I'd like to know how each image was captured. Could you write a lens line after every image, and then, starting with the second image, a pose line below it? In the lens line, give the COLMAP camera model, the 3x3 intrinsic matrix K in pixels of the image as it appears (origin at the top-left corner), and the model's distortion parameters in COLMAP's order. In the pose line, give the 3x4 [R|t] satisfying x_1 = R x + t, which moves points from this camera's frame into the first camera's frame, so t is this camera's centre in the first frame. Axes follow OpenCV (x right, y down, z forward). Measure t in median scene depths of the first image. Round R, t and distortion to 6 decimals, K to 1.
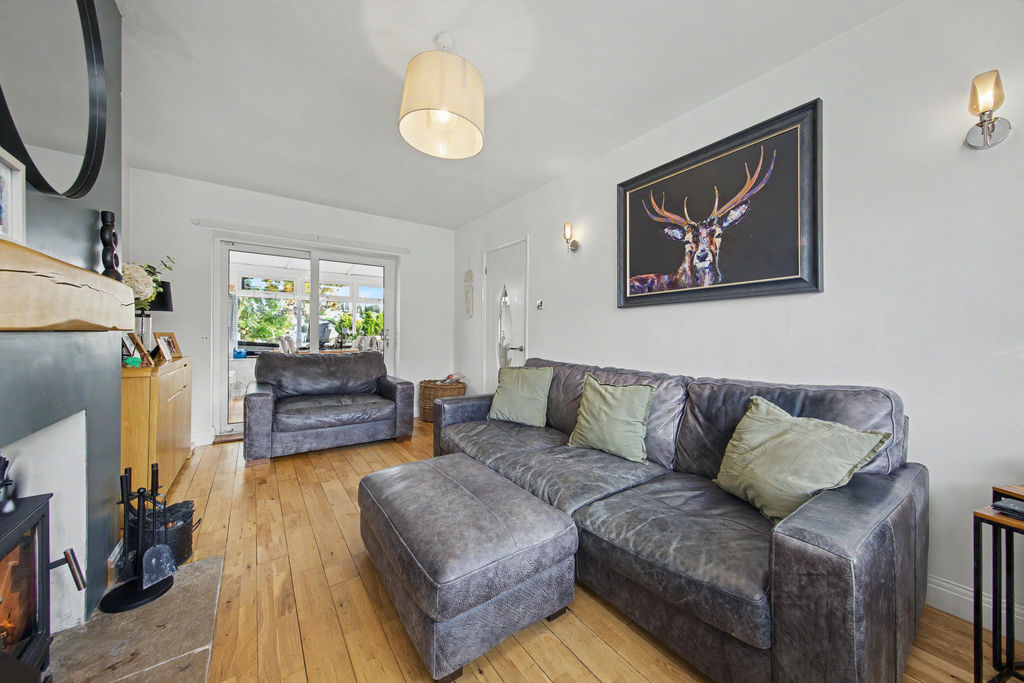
lens RADIAL K [[357.9, 0, 519.6], [0, 357.9, 334.7], [0, 0, 1]] dist [0.000924, 0.000225]
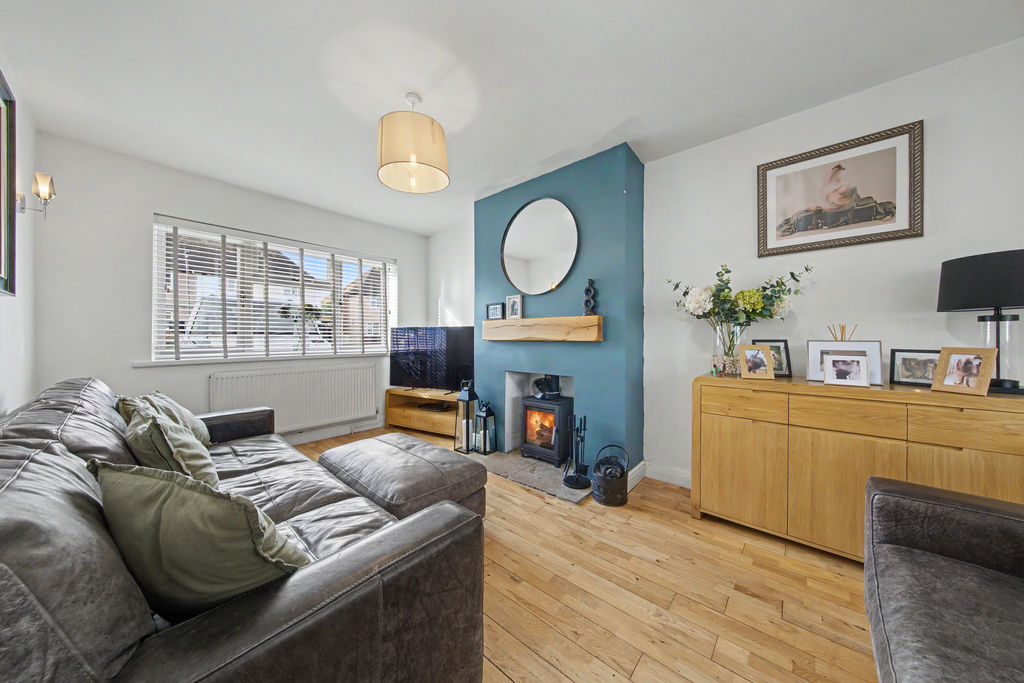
lens RADIAL K [[333.2, 0, 517.5], [0, 333.2, 337.7], [0, 0, 1]] dist [-0.001804, -0.000097]
pose [[-0.973227, -0.010641, -0.229599, -0.178958], [-0.011569, 0.999929, 0.002697, -0.013981], [0.229554, 0.005281, -0.973282, 1.278463]]
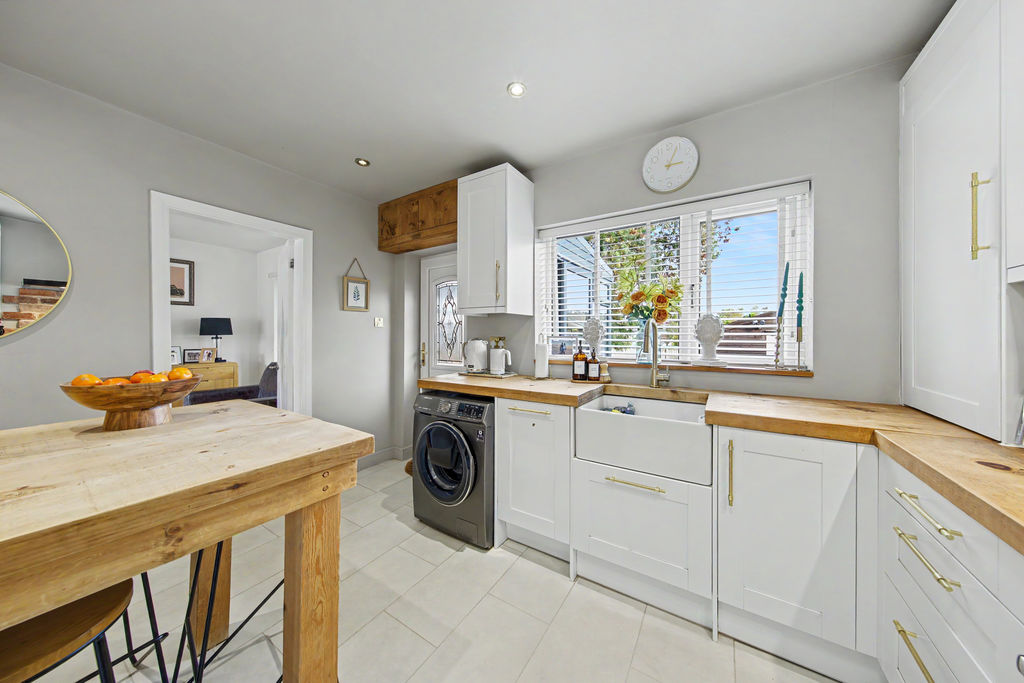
lens RADIAL K [[324.0, 0, 517.4], [0, 324.0, 335.5], [0, 0, 1]] dist [0.001317, -0.000013]
pose [[0.371042, -0.003513, -0.928610, 0.932923], [-0.002959, 0.999983, -0.004965, -0.059224], [0.928611, 0.004590, 0.371025, 1.700818]]
